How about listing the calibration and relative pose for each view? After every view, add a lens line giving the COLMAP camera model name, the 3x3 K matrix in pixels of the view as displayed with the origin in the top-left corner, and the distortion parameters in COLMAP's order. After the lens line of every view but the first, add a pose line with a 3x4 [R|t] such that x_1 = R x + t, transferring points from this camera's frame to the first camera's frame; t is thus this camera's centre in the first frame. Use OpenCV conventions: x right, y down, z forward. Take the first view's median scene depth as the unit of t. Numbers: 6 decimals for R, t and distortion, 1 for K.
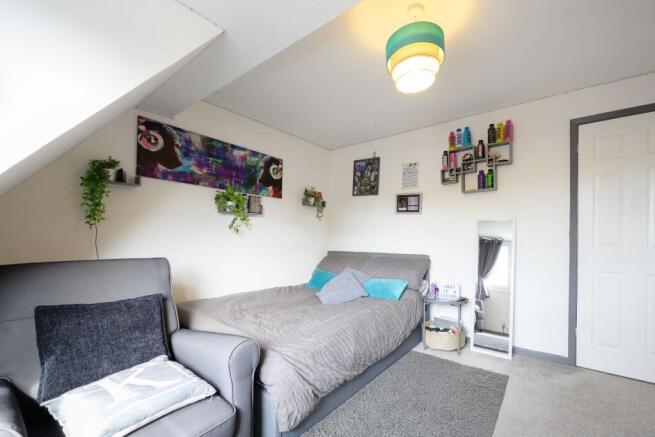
lens RADIAL K [[270.5, 0, 327.9], [0, 270.5, 237.1], [0, 0, 1]] dist [-0.000517, -0.000048]
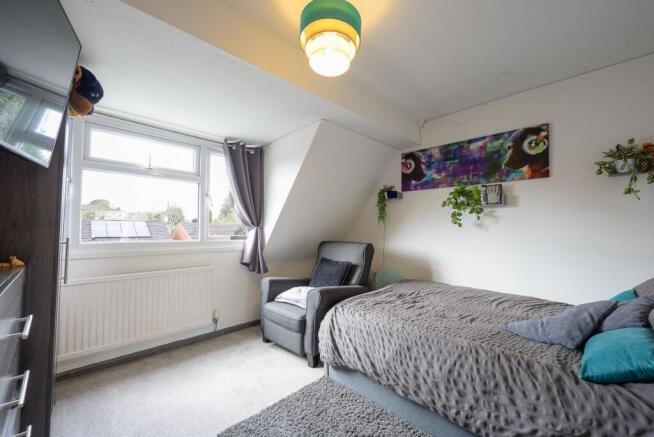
lens RADIAL K [[264.6, 0, 327.0], [0, 264.6, 218.5], [0, 0, 1]] dist [-0.001252, -0.000096]
pose [[-0.118233, -0.044576, -0.991985, 0.699256], [-0.003785, 0.999005, -0.044440, -0.000465], [0.992979, -0.001499, -0.118284, 0.599473]]
